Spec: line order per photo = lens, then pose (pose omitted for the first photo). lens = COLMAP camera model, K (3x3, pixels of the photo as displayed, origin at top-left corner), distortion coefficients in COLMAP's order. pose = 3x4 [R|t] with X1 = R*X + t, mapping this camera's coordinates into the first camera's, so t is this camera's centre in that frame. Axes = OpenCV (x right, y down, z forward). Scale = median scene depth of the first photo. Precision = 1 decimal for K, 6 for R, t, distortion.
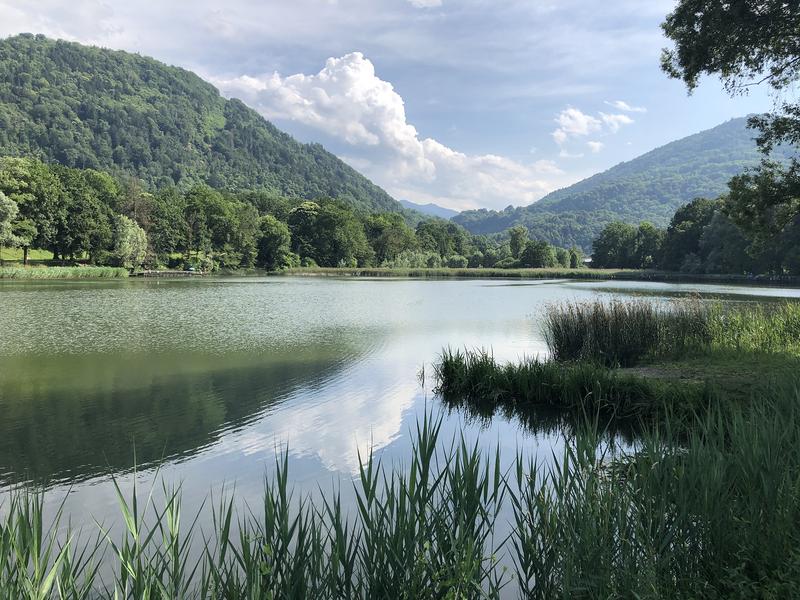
lens RADIAL K [[650.5, 0, 399.4], [0, 650.5, 296.9], [0, 0, 1]] dist [0.011943, -0.022128]
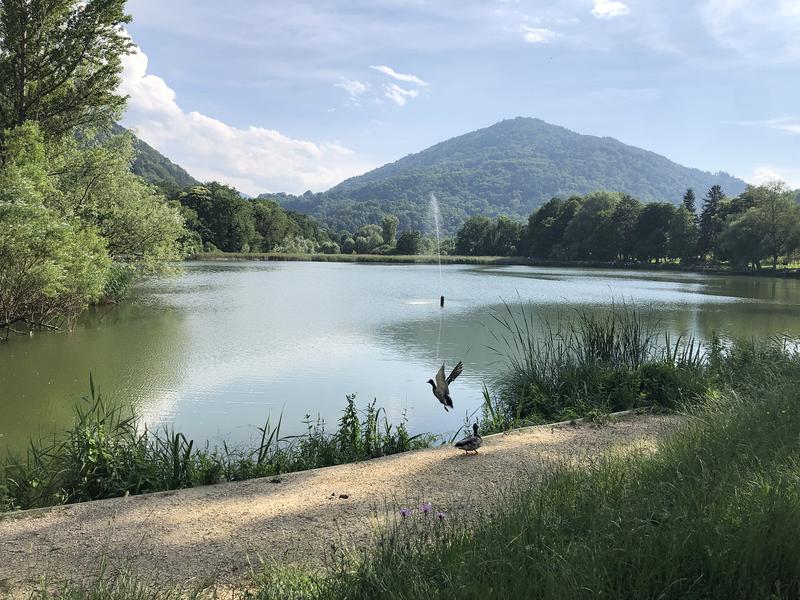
lens RADIAL K [[650.5, 0, 400.0], [0, 650.5, 302.8], [0, 0, 1]] dist [0.011943, -0.022128]
pose [[0.948474, -0.014681, 0.316514, -0.140243], [0.004384, 0.999438, 0.033219, 0.000724], [-0.316824, -0.030119, 0.948006, -0.043634]]
